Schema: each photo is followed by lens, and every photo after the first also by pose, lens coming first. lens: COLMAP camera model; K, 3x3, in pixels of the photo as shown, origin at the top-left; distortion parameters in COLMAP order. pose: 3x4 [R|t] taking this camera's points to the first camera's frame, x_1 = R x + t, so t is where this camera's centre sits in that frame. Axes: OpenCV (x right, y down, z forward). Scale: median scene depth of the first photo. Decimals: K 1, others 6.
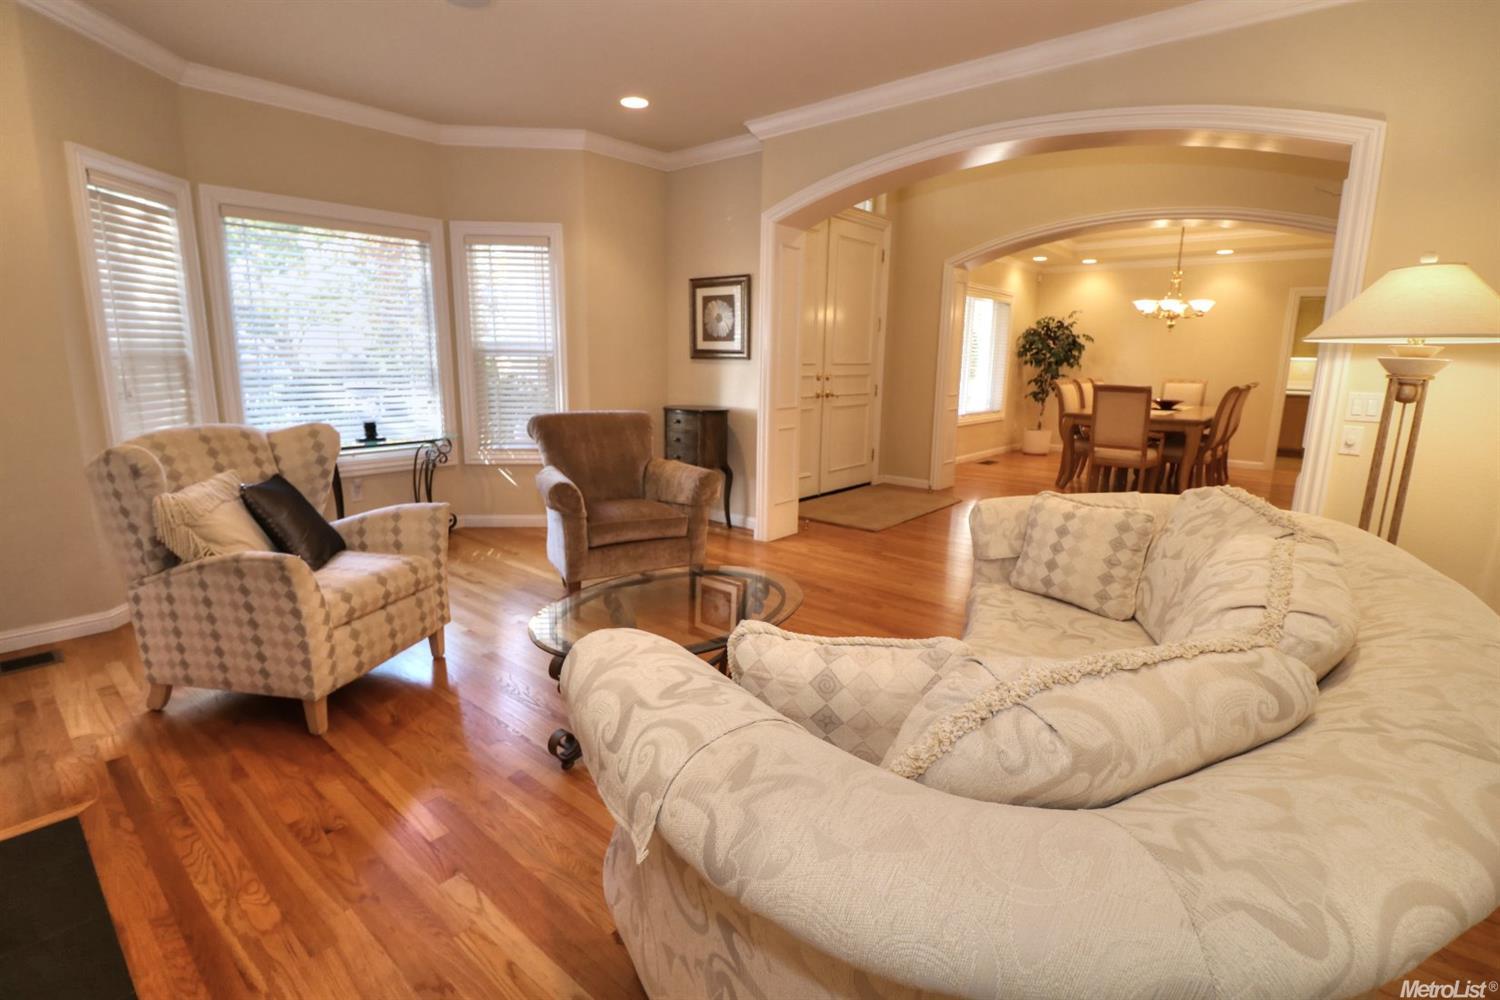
lens RADIAL K [[703.8, 0, 735.6], [0, 703.8, 497.4], [0, 0, 1]] dist [-0.015017, -0.005287]
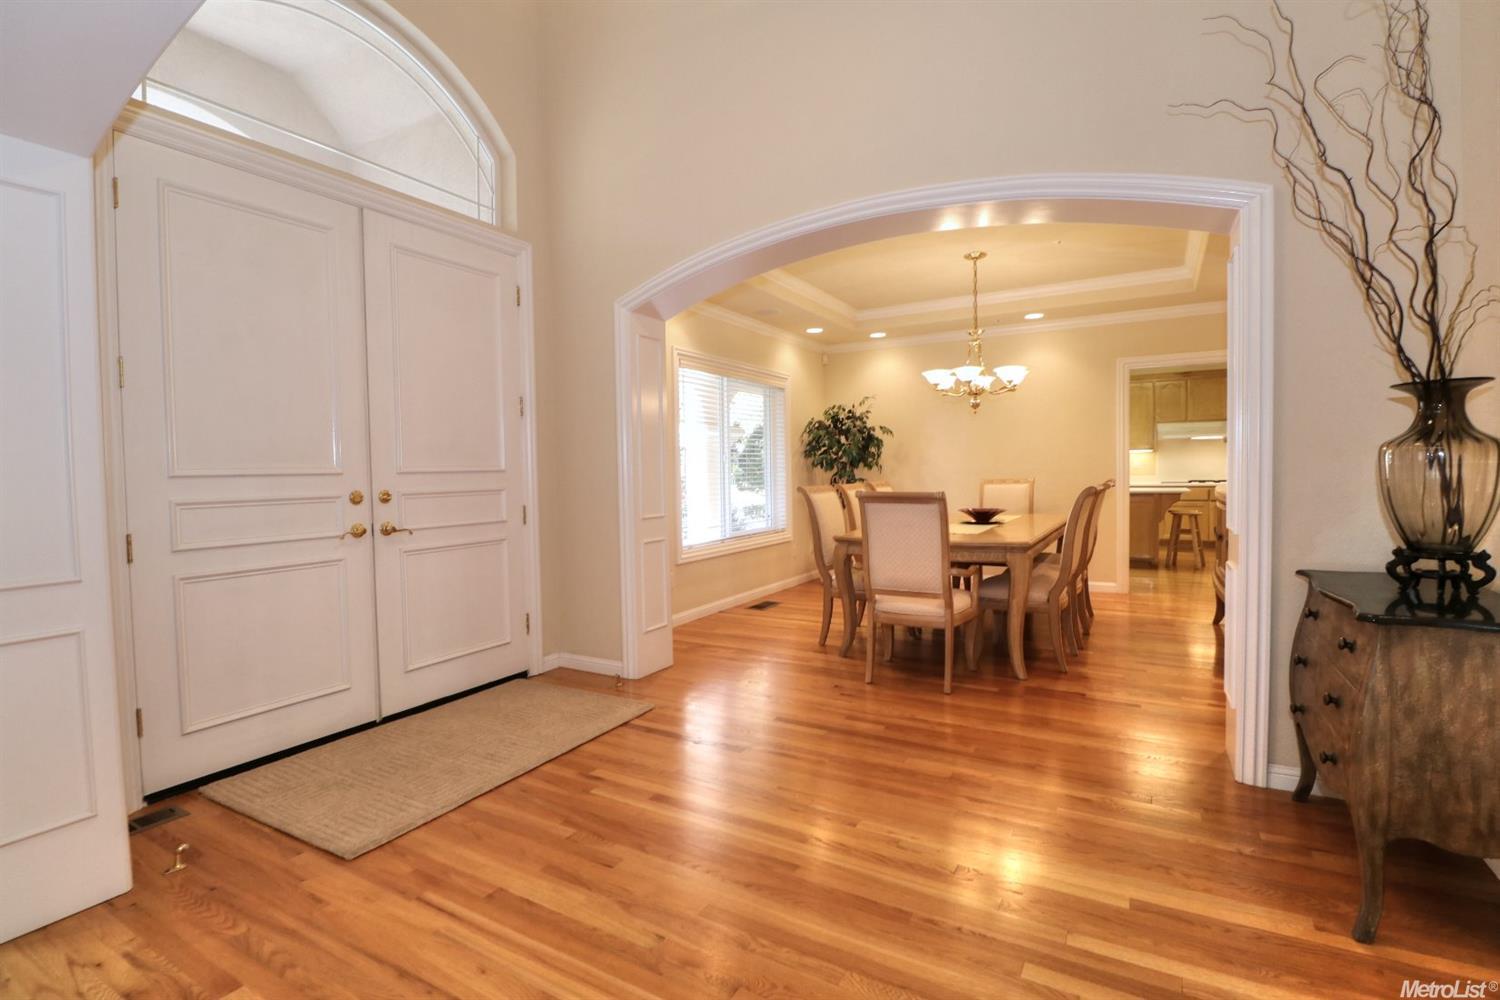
lens RADIAL K [[703.8, 0, 748.3], [0, 703.8, 490.7], [0, 0, 1]] dist [-0.015017, -0.005287]
pose [[0.980883, -0.034326, 0.191545, 0.205585], [0.065883, 0.984768, -0.160906, -0.048485], [-0.183104, 0.170449, 0.968204, 0.293095]]
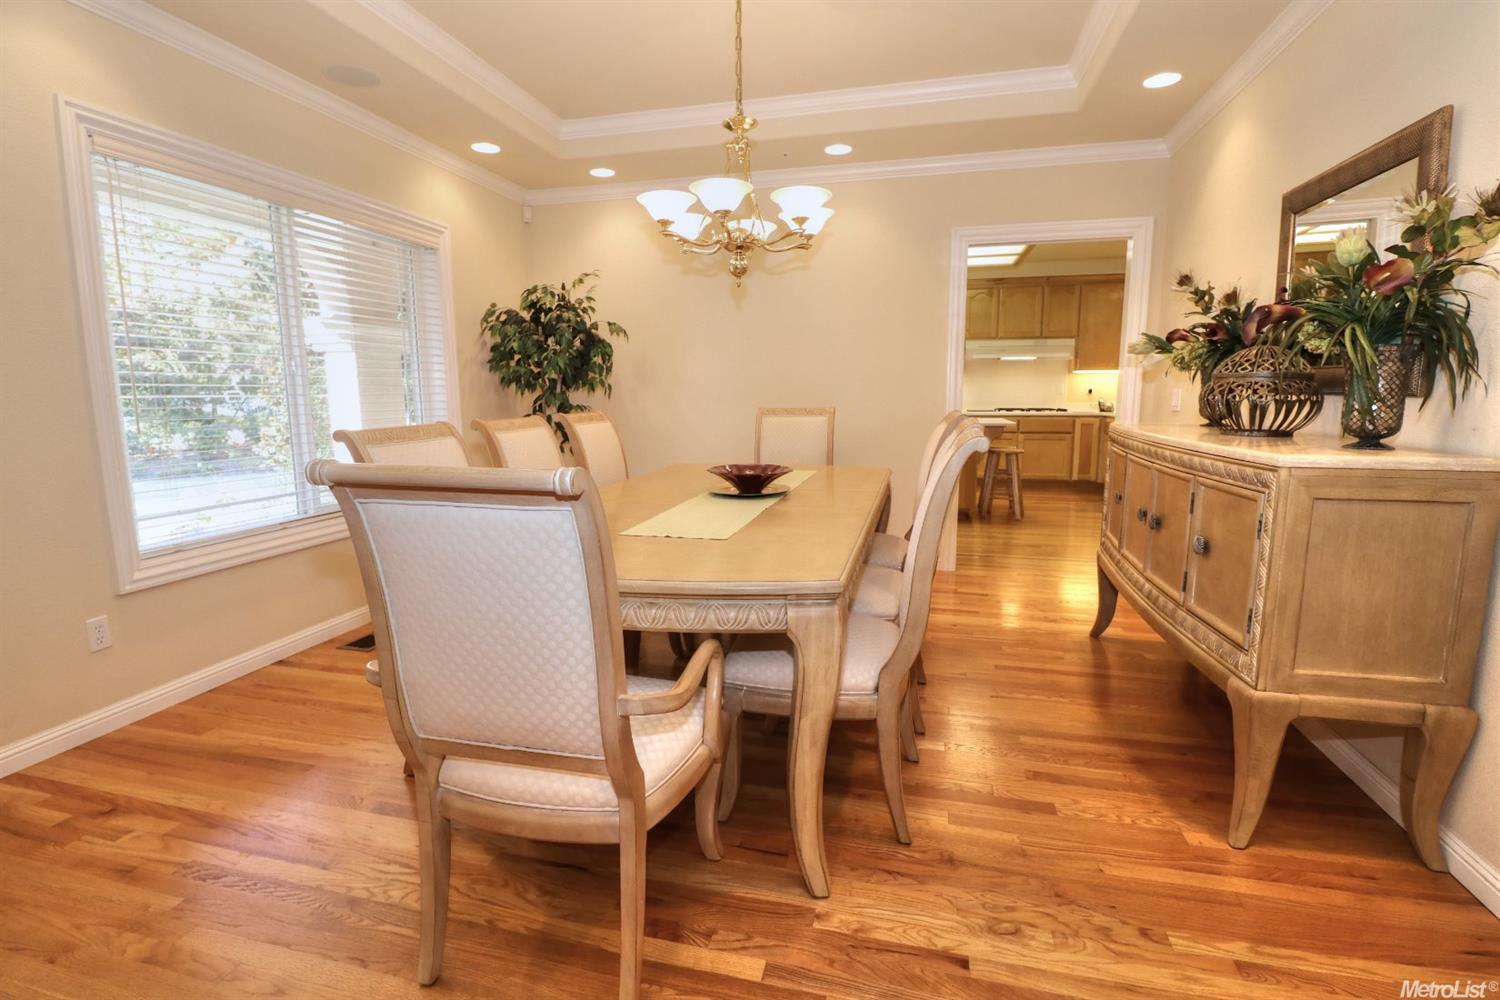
lens RADIAL K [[703.8, 0, 744.5], [0, 703.8, 504.2], [0, 0, 1]] dist [-0.015017, -0.005287]
pose [[0.891158, -0.088647, 0.444949, 0.355012], [0.102985, 0.994650, -0.008098, -0.093734], [-0.441850, 0.053040, 0.895519, 0.531306]]
